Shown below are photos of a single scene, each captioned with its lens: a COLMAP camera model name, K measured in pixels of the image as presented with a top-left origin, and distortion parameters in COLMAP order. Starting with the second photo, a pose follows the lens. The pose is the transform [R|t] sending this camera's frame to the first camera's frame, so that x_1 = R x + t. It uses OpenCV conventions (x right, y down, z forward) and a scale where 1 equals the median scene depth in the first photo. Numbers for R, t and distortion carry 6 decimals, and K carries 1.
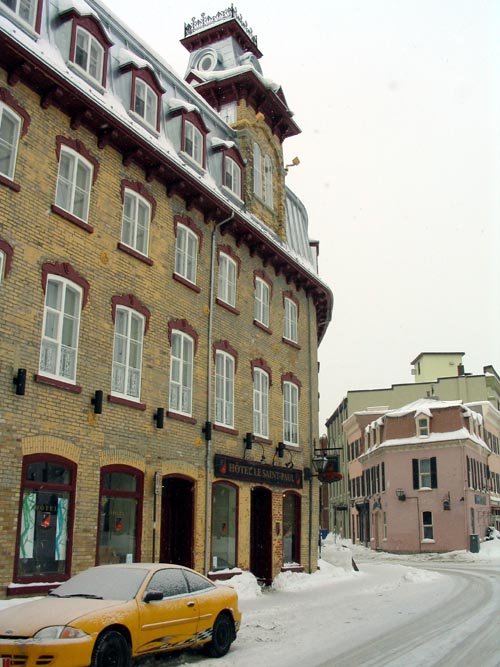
lens RADIAL K [[706.4, 0, 247.9], [0, 706.4, 331.4], [0, 0, 1]] dist [-0.122993, 0.000000]
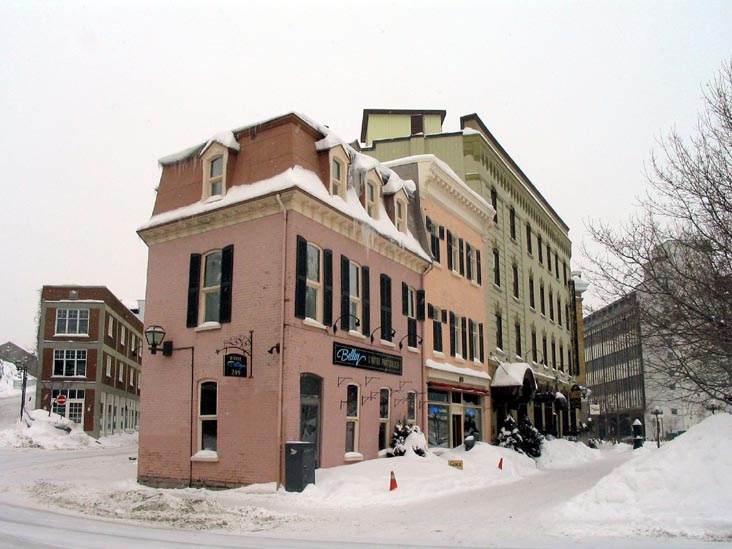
lens RADIAL K [[775.2, 0, 367.6], [0, 775.2, 275.8], [0, 0, 1]] dist [-0.122993, 0.000000]
pose [[0.999624, 0.002103, 0.027328, 0.328023], [-0.004104, 0.997295, 0.073386, 0.162279], [-0.027100, -0.073470, 0.996929, 0.551123]]
